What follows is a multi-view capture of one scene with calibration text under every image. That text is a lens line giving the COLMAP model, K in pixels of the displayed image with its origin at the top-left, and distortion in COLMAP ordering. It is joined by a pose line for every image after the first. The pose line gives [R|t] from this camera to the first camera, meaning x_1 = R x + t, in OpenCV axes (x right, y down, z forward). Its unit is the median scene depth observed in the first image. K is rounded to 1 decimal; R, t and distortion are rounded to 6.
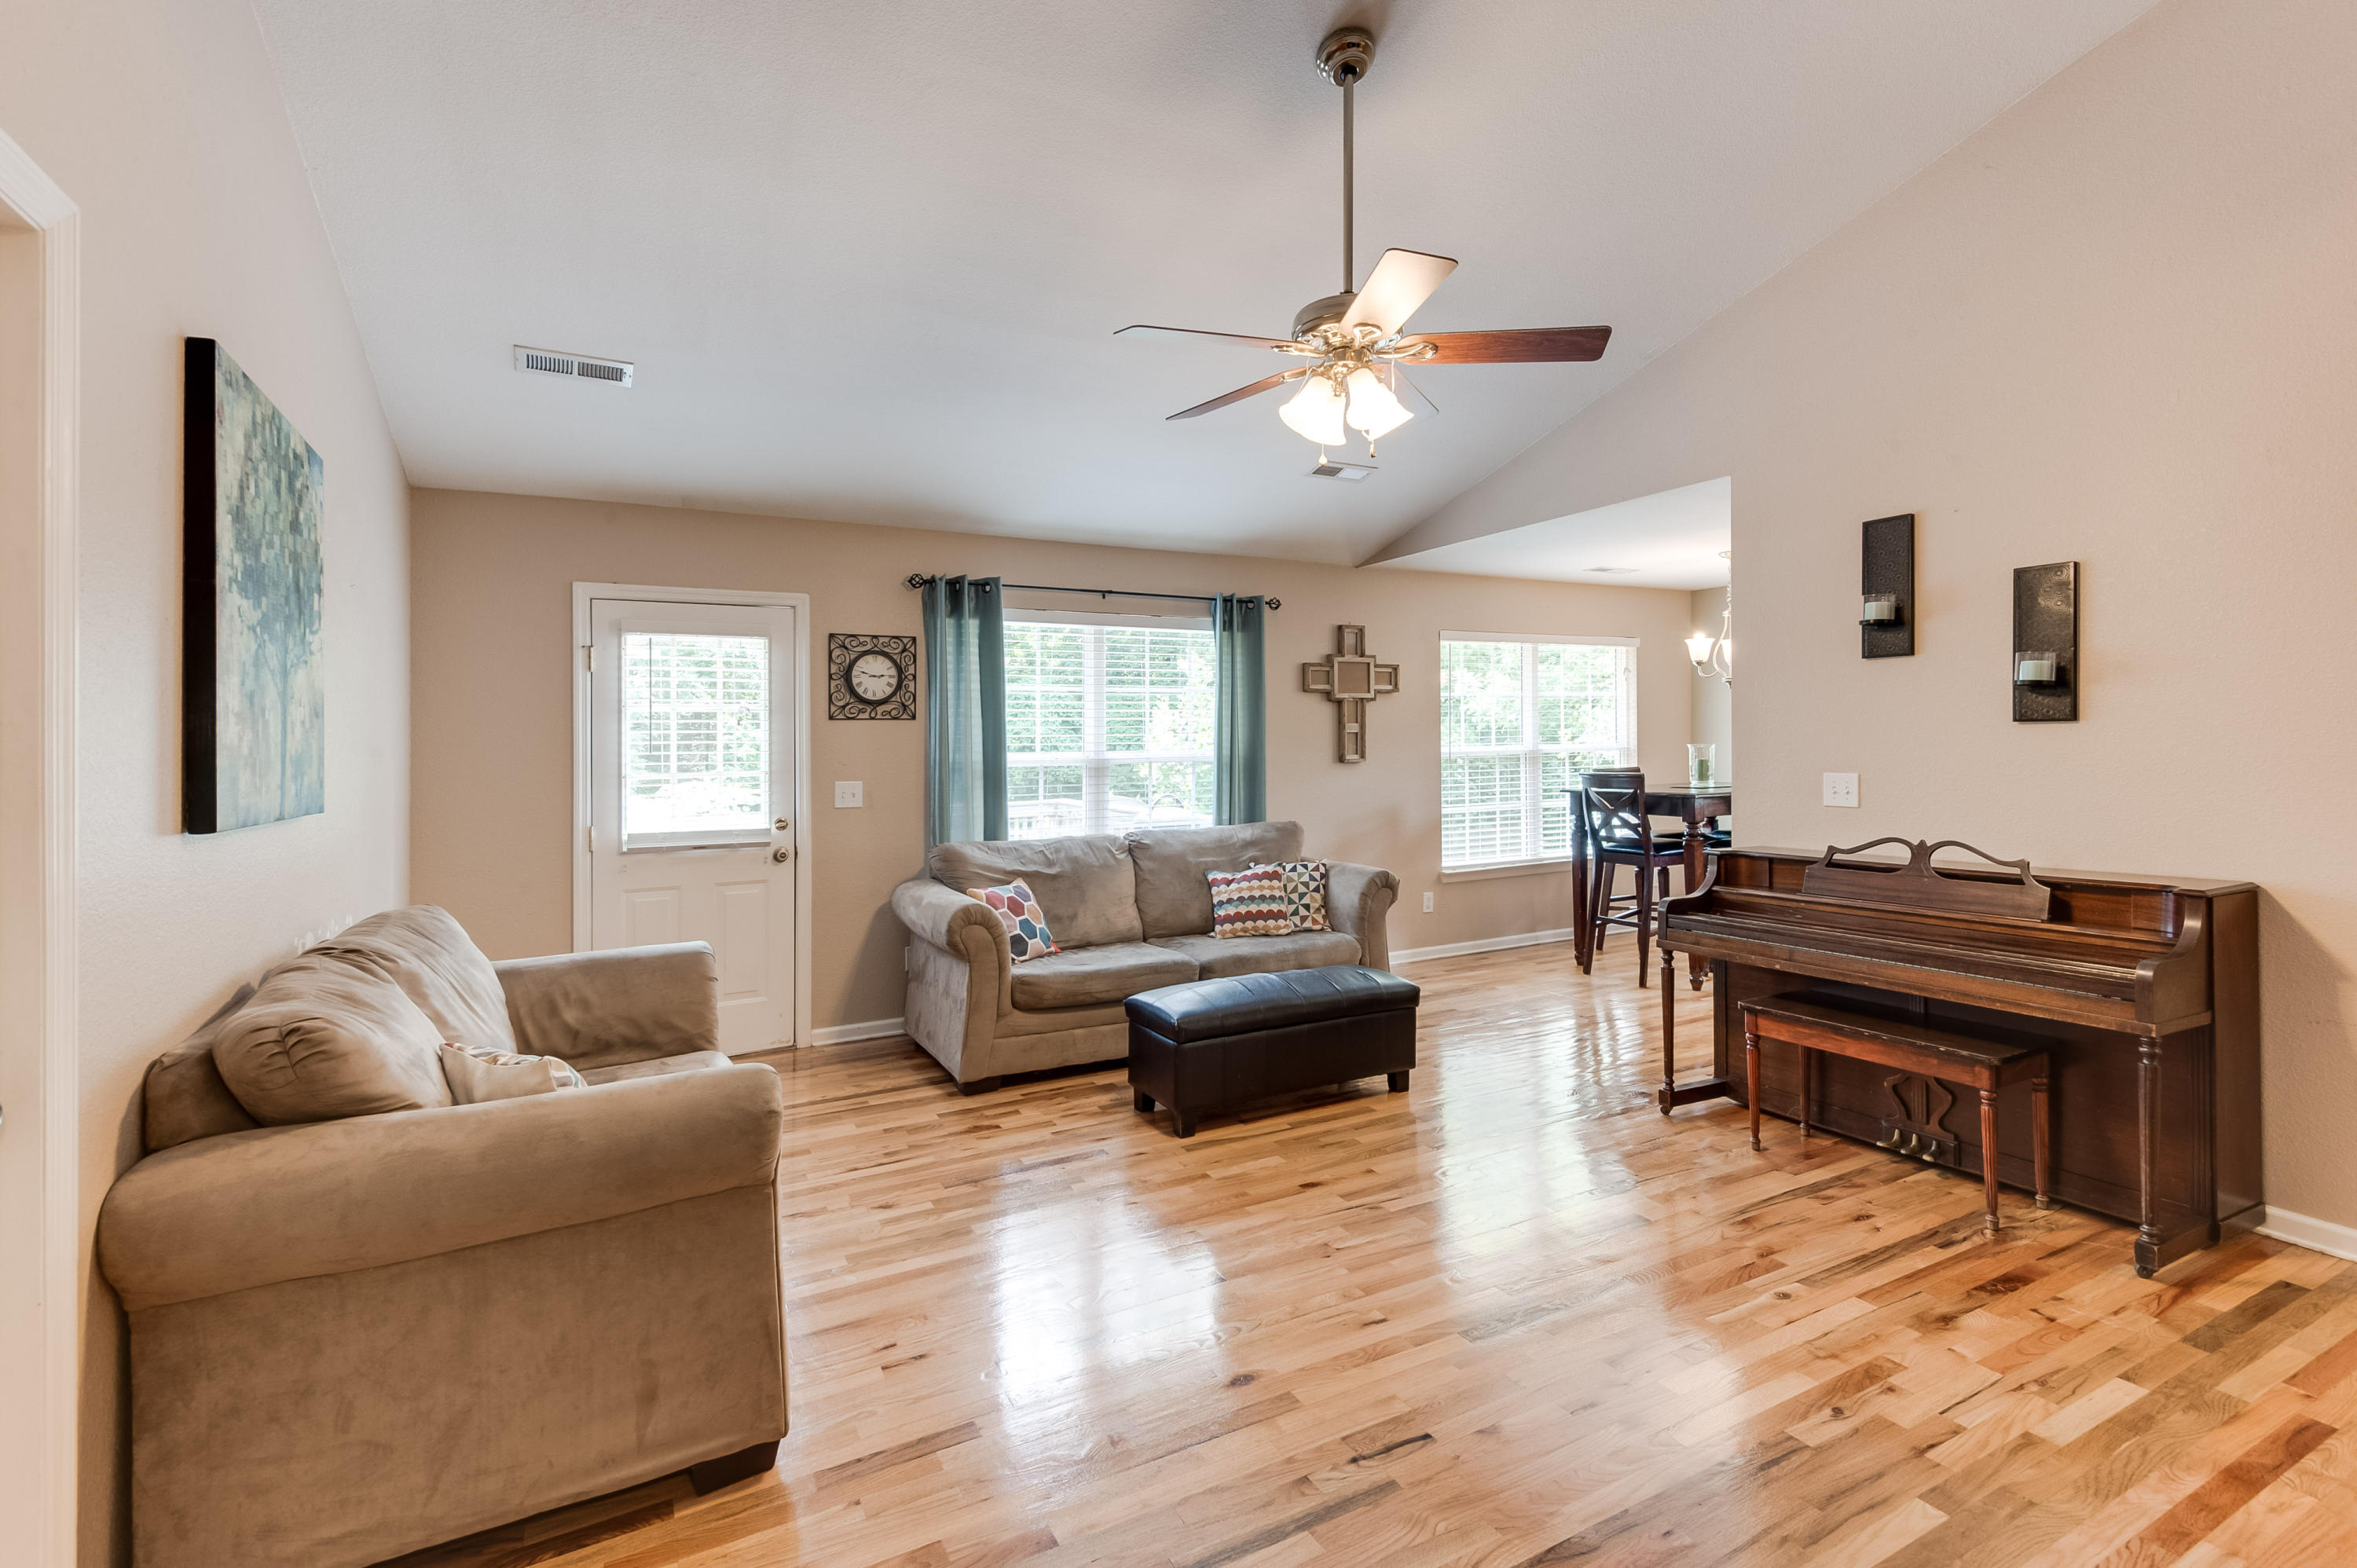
lens RADIAL K [[1096.9, 0, 1178.5], [0, 1096.9, 784.0], [0, 0, 1]] dist [0.000470, 0.000031]
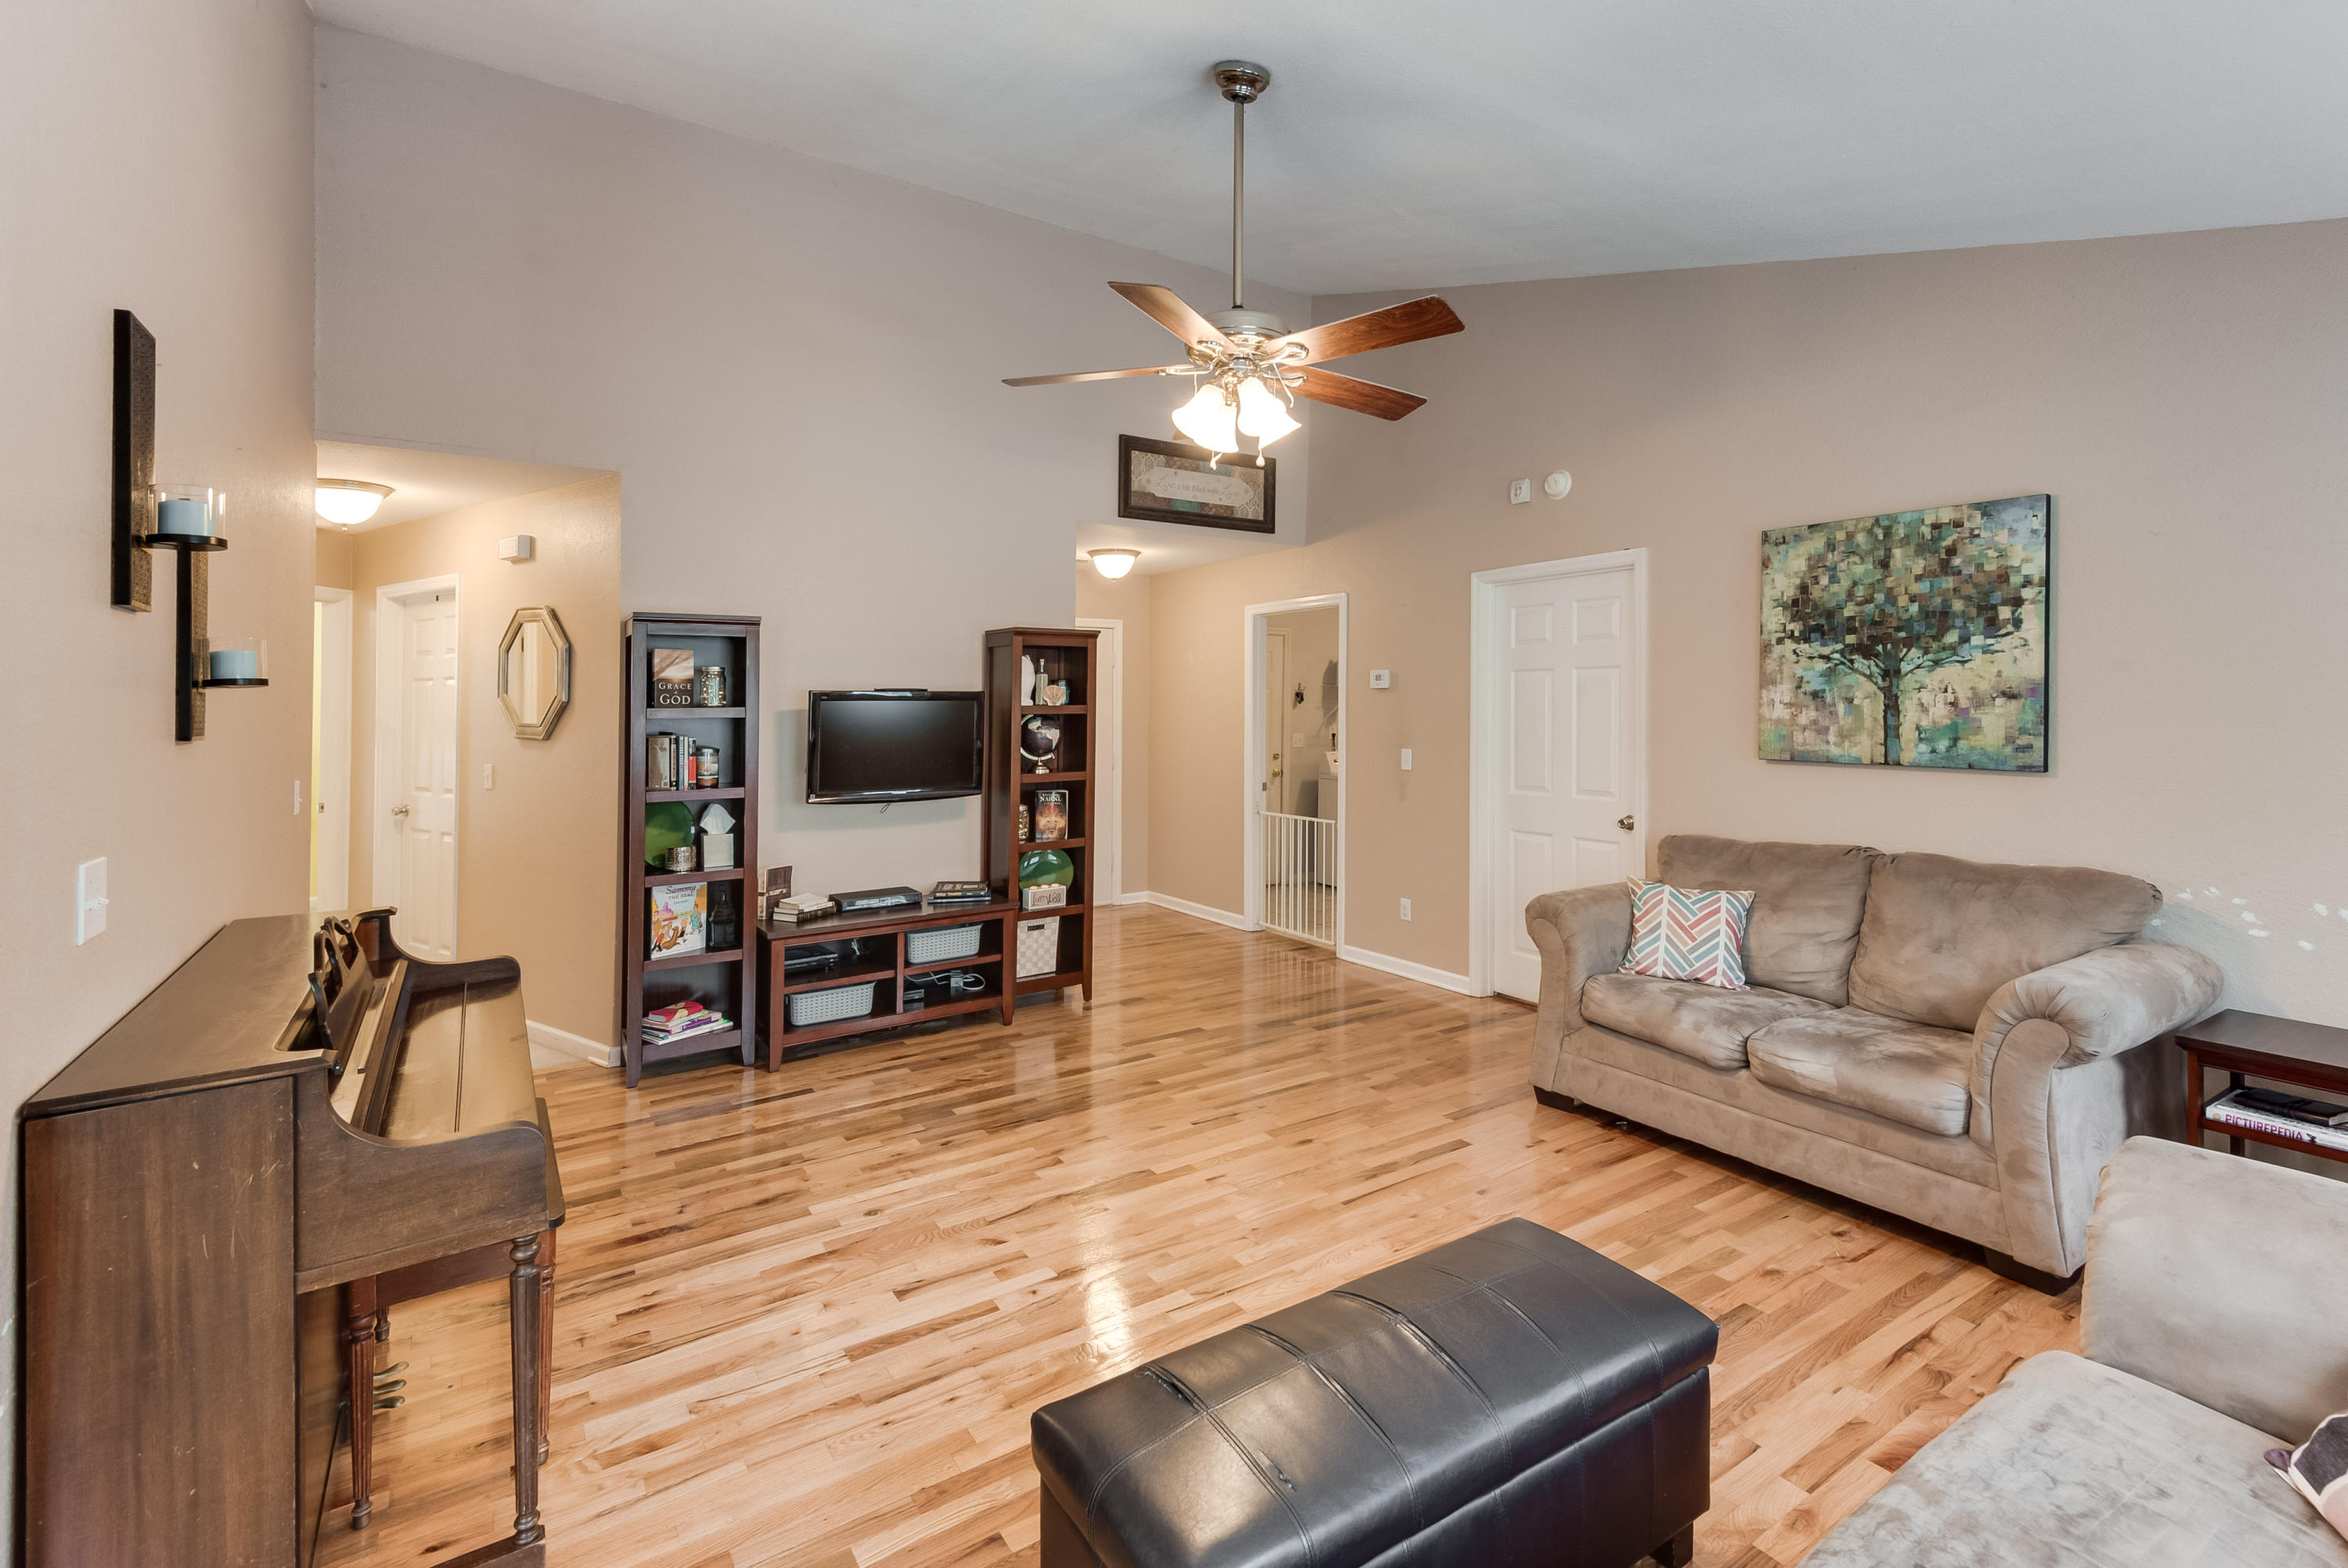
lens RADIAL K [[1036.5, 0, 1186.3], [0, 1036.5, 703.5], [0, 0, 1]] dist [0.065061, -0.000061]
pose [[-0.995797, 0.022948, -0.088664, 0.164658], [0.019440, 0.999001, 0.040227, -0.065884], [0.089498, 0.038334, -0.995249, 1.169450]]
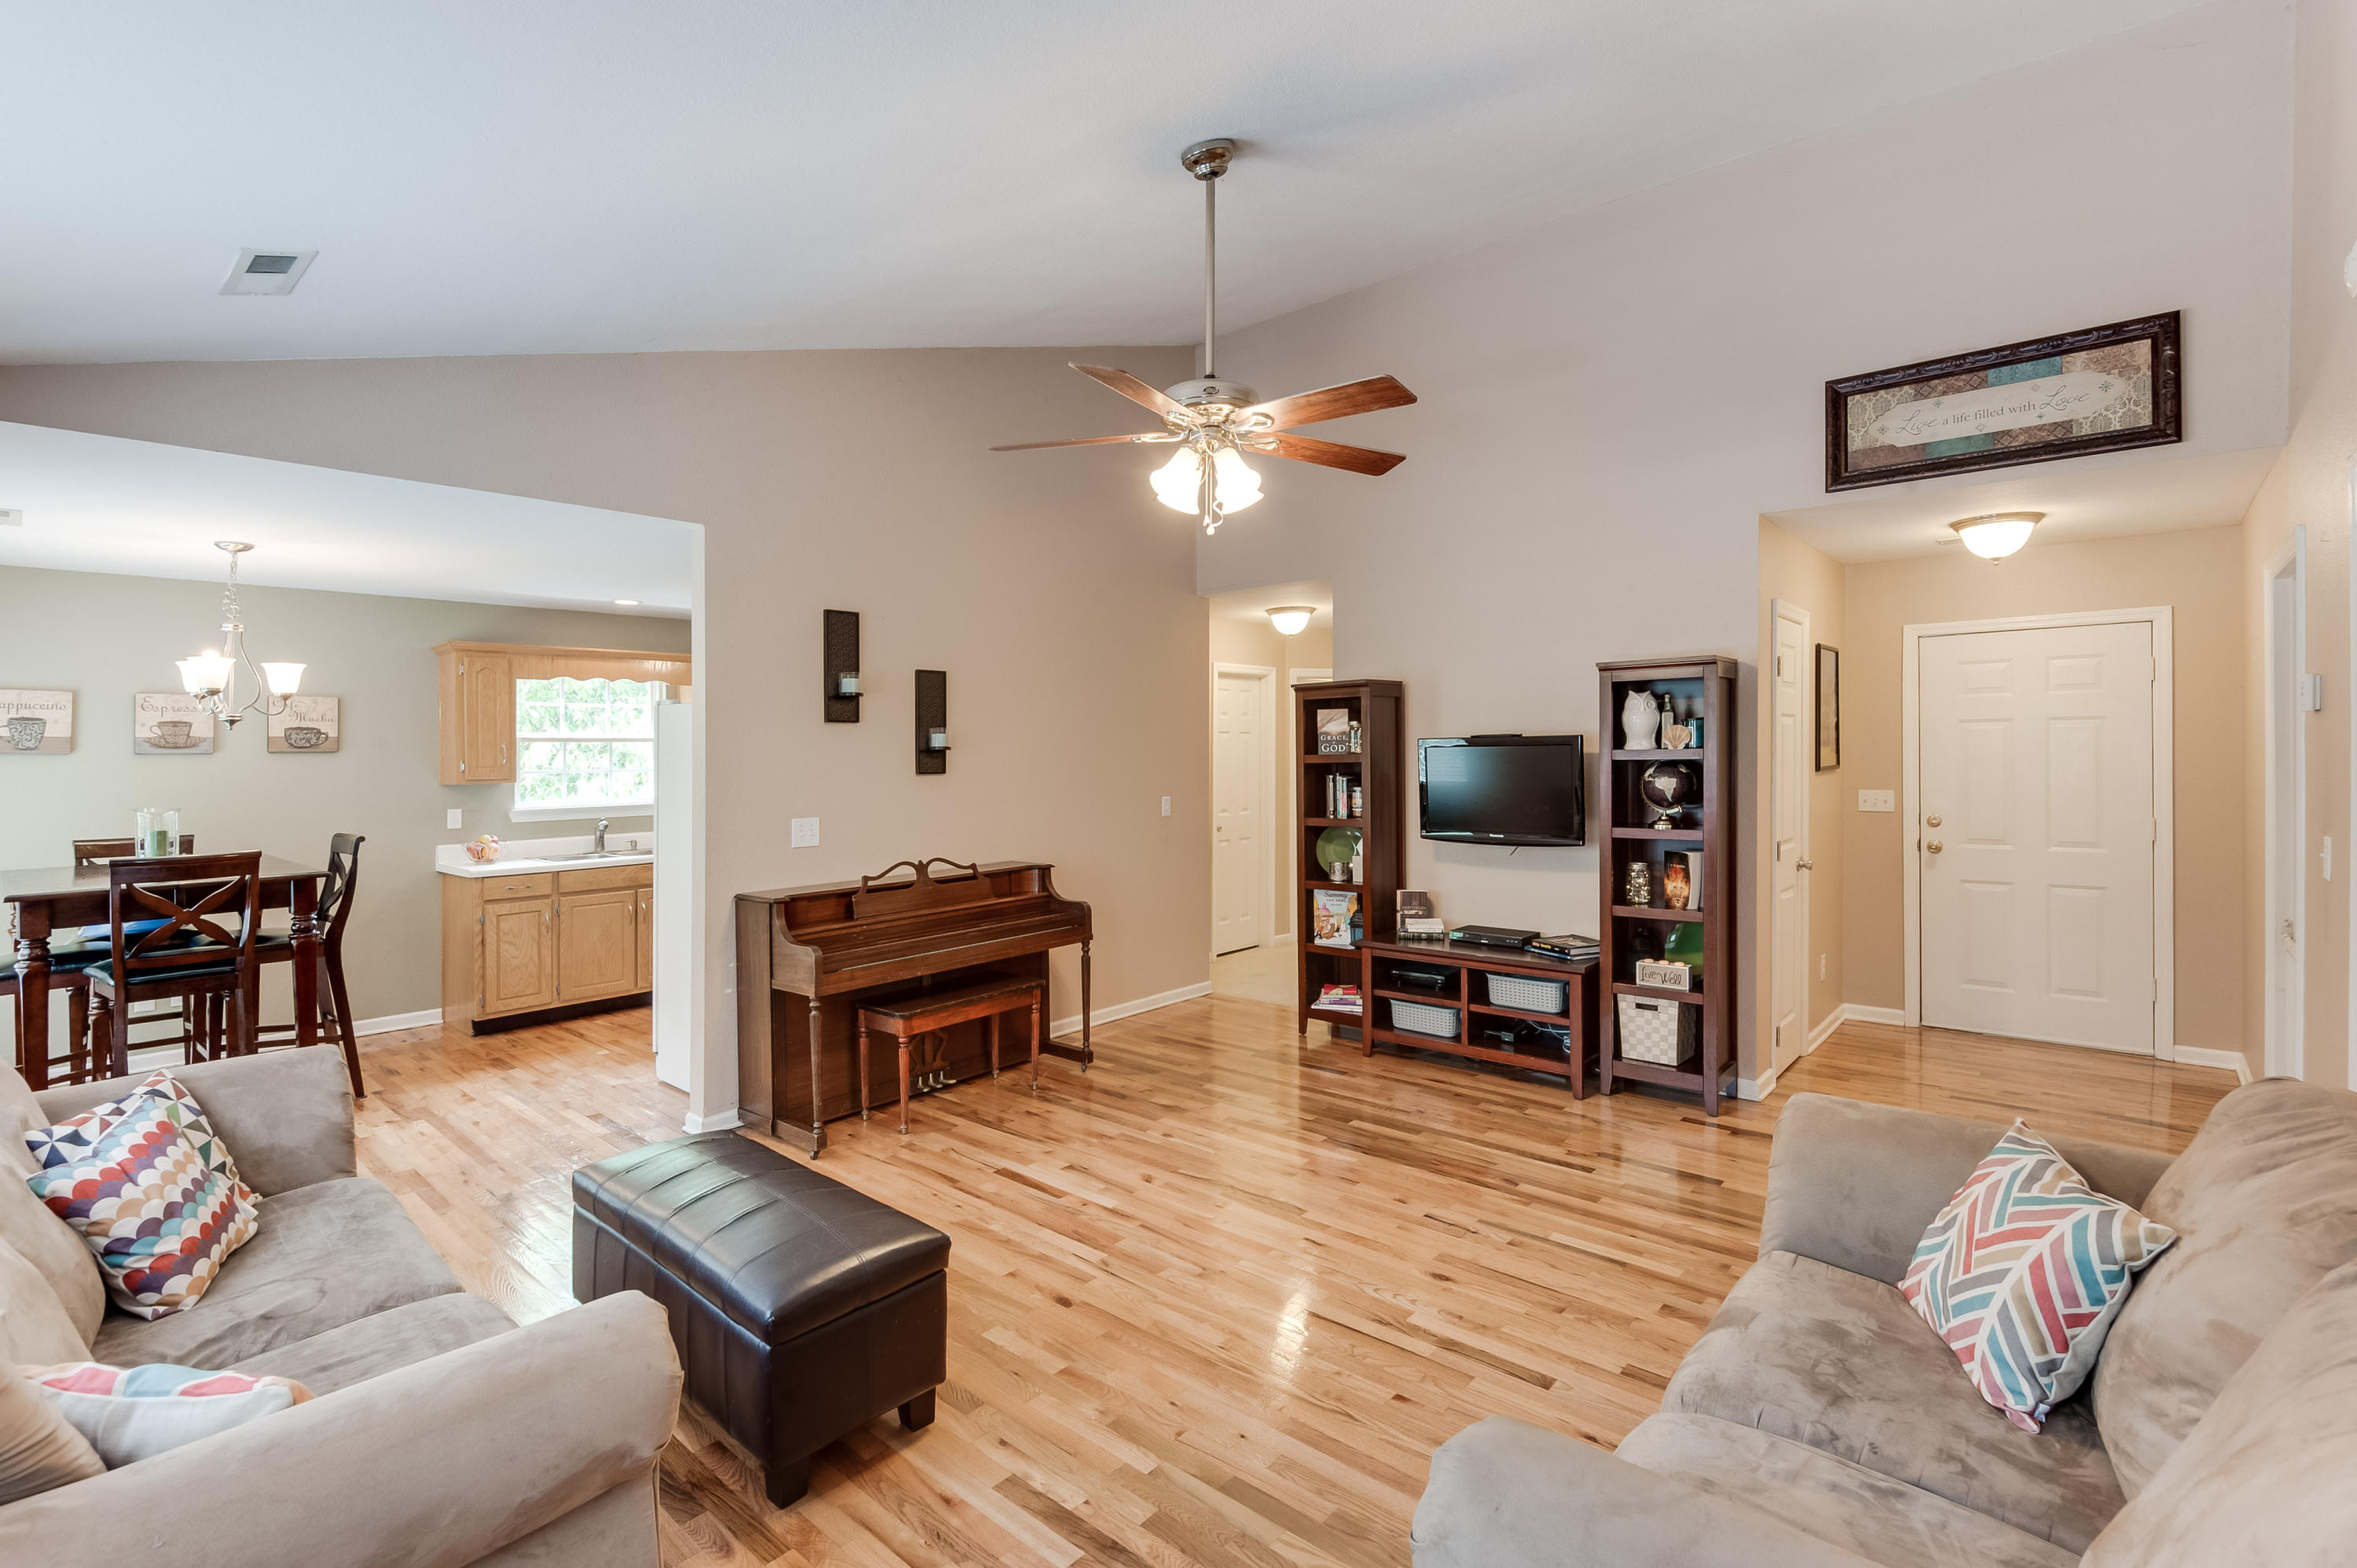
lens RADIAL K [[1047.1, 0, 1175.8], [0, 1047.1, 749.7], [0, 0, 1]] dist [-0.020496, -0.000280]
pose [[-0.353072, 0.025920, 0.935237, -0.478655], [0.058565, 0.998268, -0.005558, -0.043822], [-0.933761, 0.052809, -0.353979, 0.814789]]
